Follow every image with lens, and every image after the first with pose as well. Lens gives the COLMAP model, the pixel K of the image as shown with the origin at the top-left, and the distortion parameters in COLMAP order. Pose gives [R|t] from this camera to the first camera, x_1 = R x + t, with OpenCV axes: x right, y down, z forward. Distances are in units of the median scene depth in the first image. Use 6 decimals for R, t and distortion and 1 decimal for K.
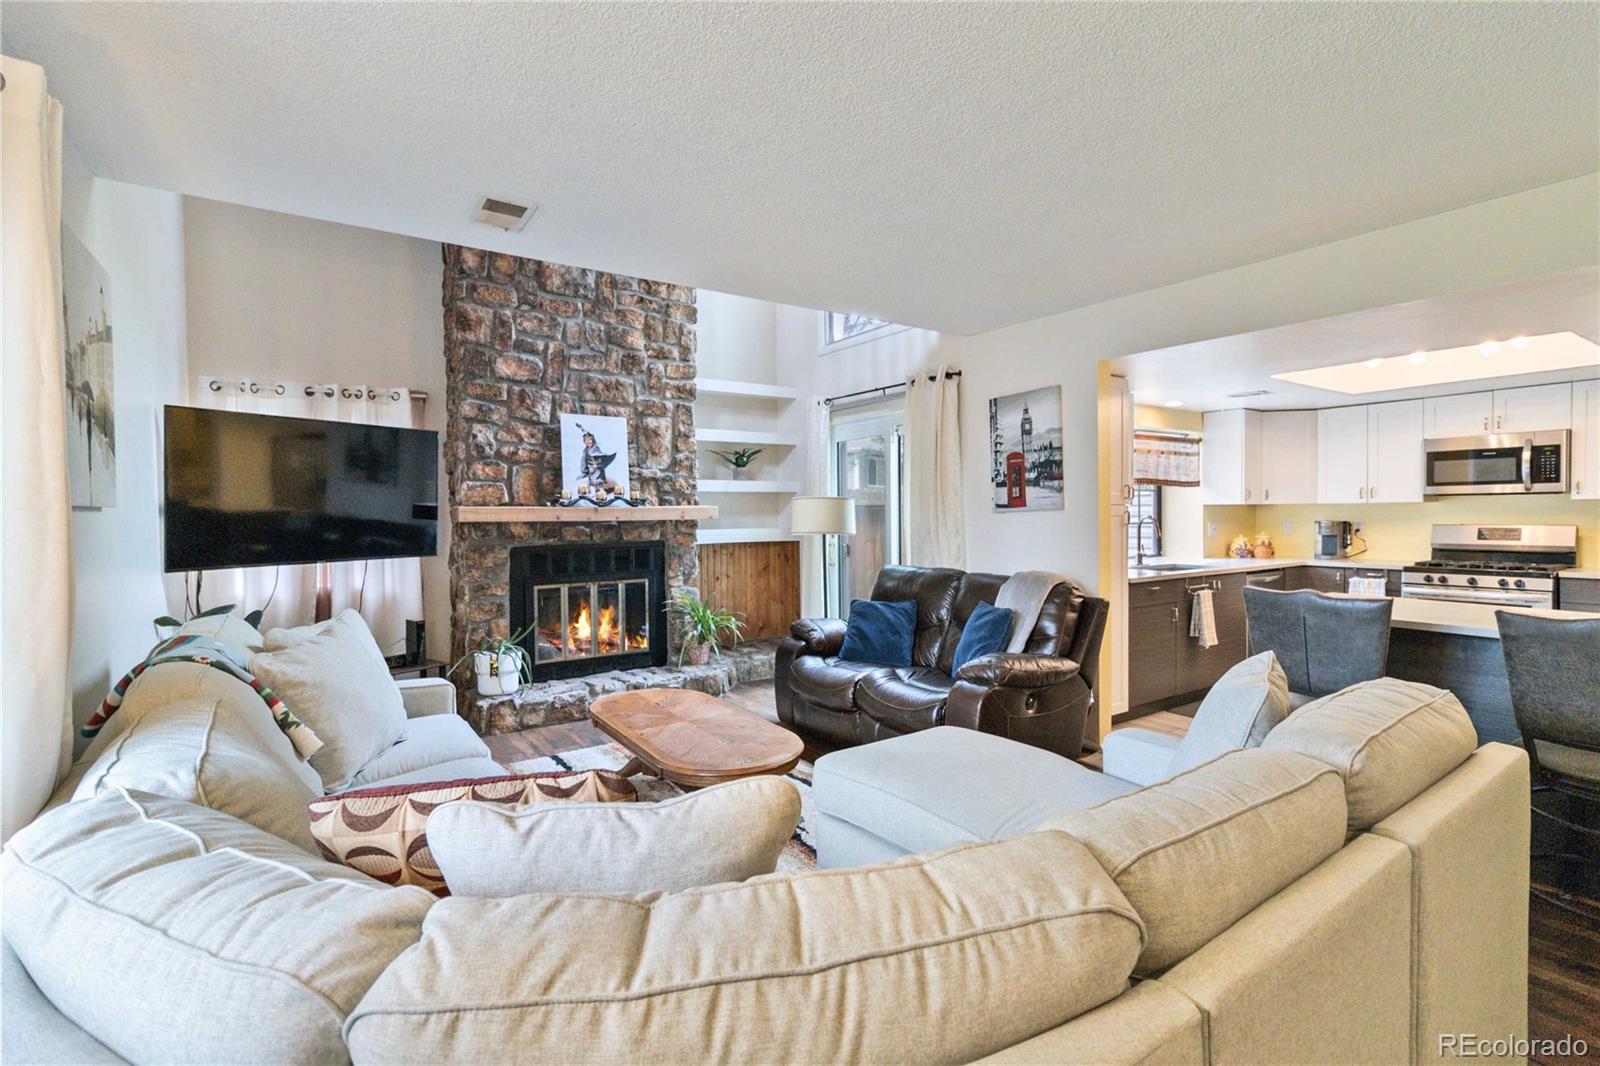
lens RADIAL K [[751.4, 0, 804.6], [0, 751.4, 520.4], [0, 0, 1]] dist [0.005602, 0.000052]
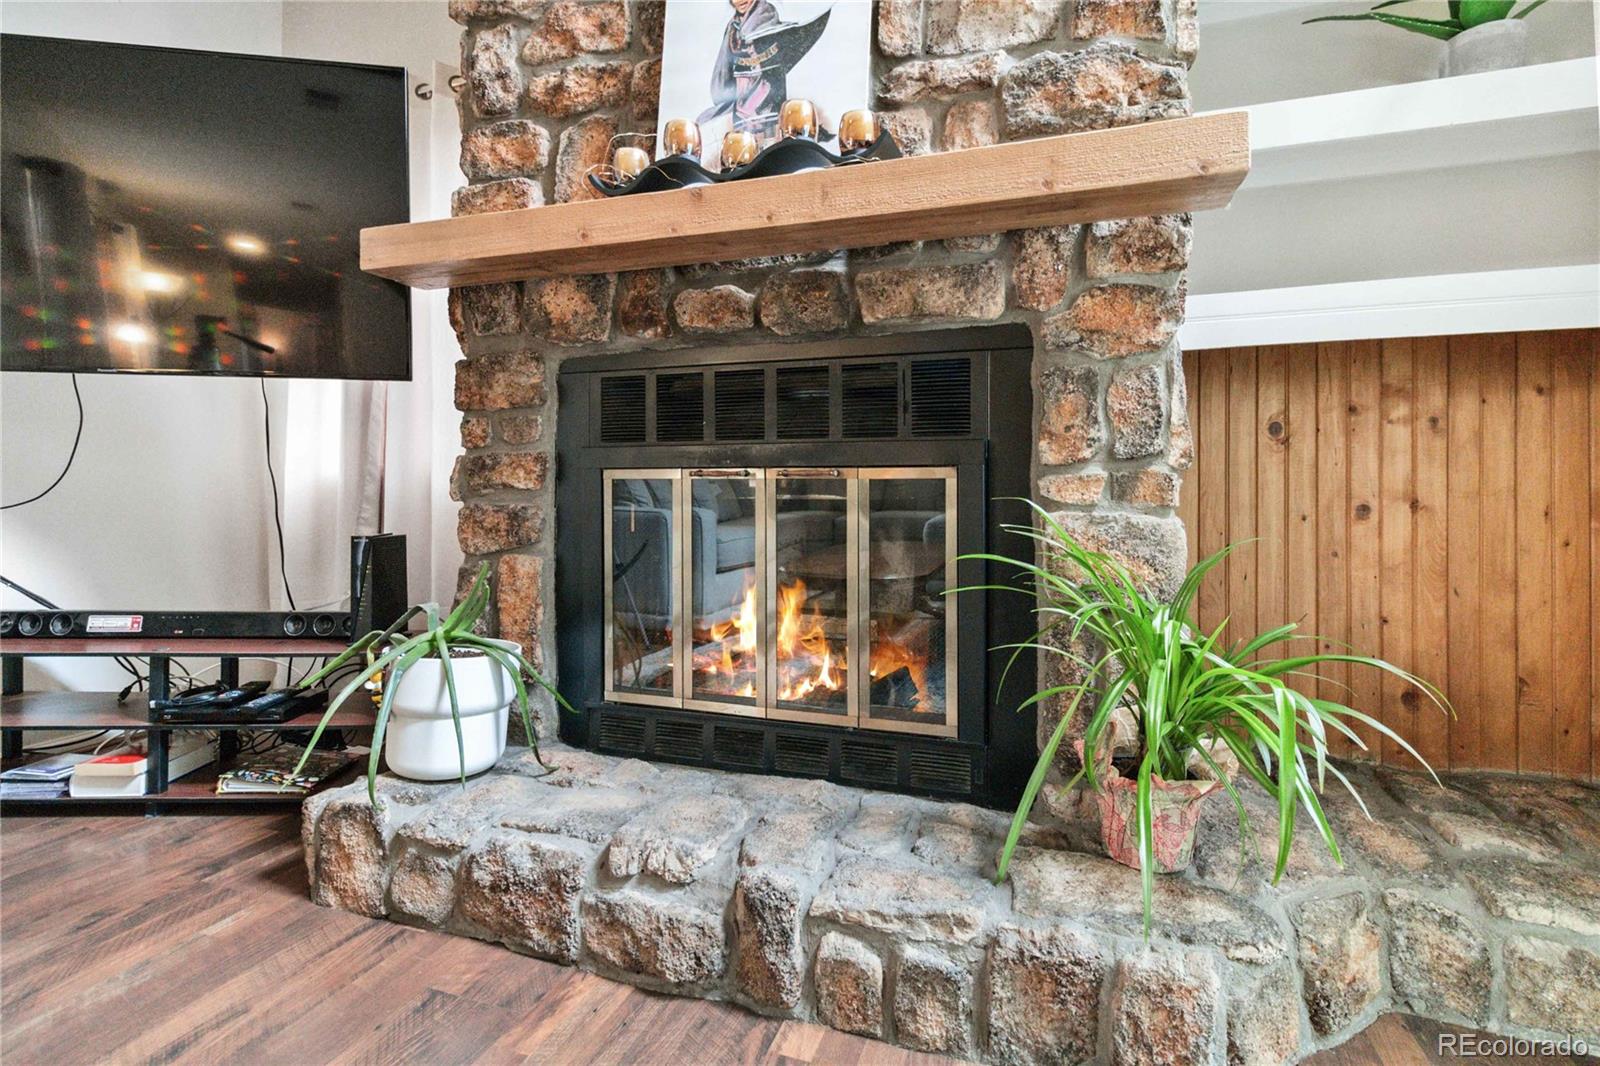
lens RADIAL K [[751.4, 0, 826.4], [0, 751.4, 484.6], [0, 0, 1]] dist [0.005602, 0.000052]
pose [[0.609805, 0.010854, -0.792477, -0.027037], [-0.021939, 0.999754, -0.003189, 0.093517], [0.792248, 0.019331, 0.609893, 0.876738]]
